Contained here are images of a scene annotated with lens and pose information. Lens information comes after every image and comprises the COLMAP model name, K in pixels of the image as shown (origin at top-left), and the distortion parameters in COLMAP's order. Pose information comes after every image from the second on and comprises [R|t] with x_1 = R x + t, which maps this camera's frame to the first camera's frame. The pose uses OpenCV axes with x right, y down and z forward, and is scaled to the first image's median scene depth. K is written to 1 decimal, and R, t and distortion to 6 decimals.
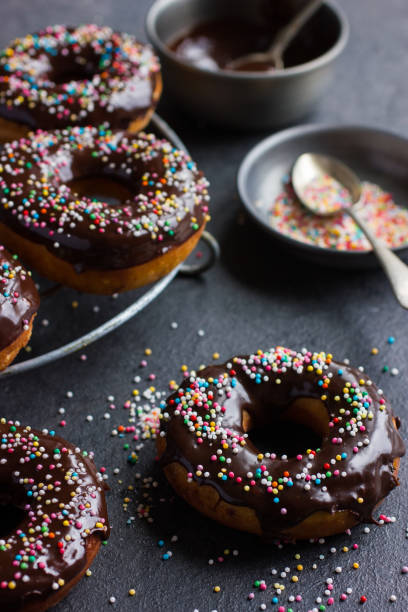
lens RADIAL K [[1482.4, 0, 204.0], [0, 1482.4, 306.0], [0, 0, 1]] dist [0.018401, 0.061583]
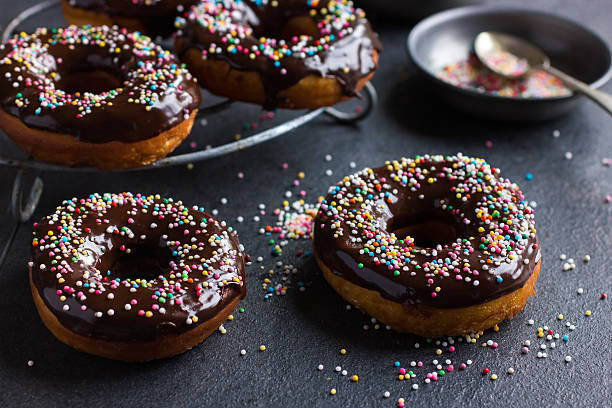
lens RADIAL K [[1482.4, 0, 306.0], [0, 1482.4, 204.0], [0, 0, 1]] dist [0.018401, 0.061583]
pose [[0.995229, 0.058369, -0.078183, 0.057605], [-0.069606, 0.986274, -0.149728, 0.241670], [0.068370, 0.154455, 0.985631, -0.054229]]
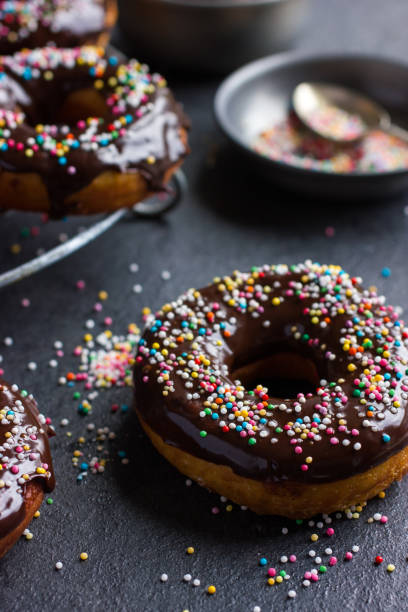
lens RADIAL K [[1482.4, 0, 204.0], [0, 1482.4, 306.0], [0, 0, 1]] dist [0.018401, 0.061583]
pose [[0.999574, -0.021191, 0.020062, 0.002853], [0.022789, 0.996279, -0.083115, 0.123550], [-0.018226, 0.083537, 0.996338, 0.189084]]
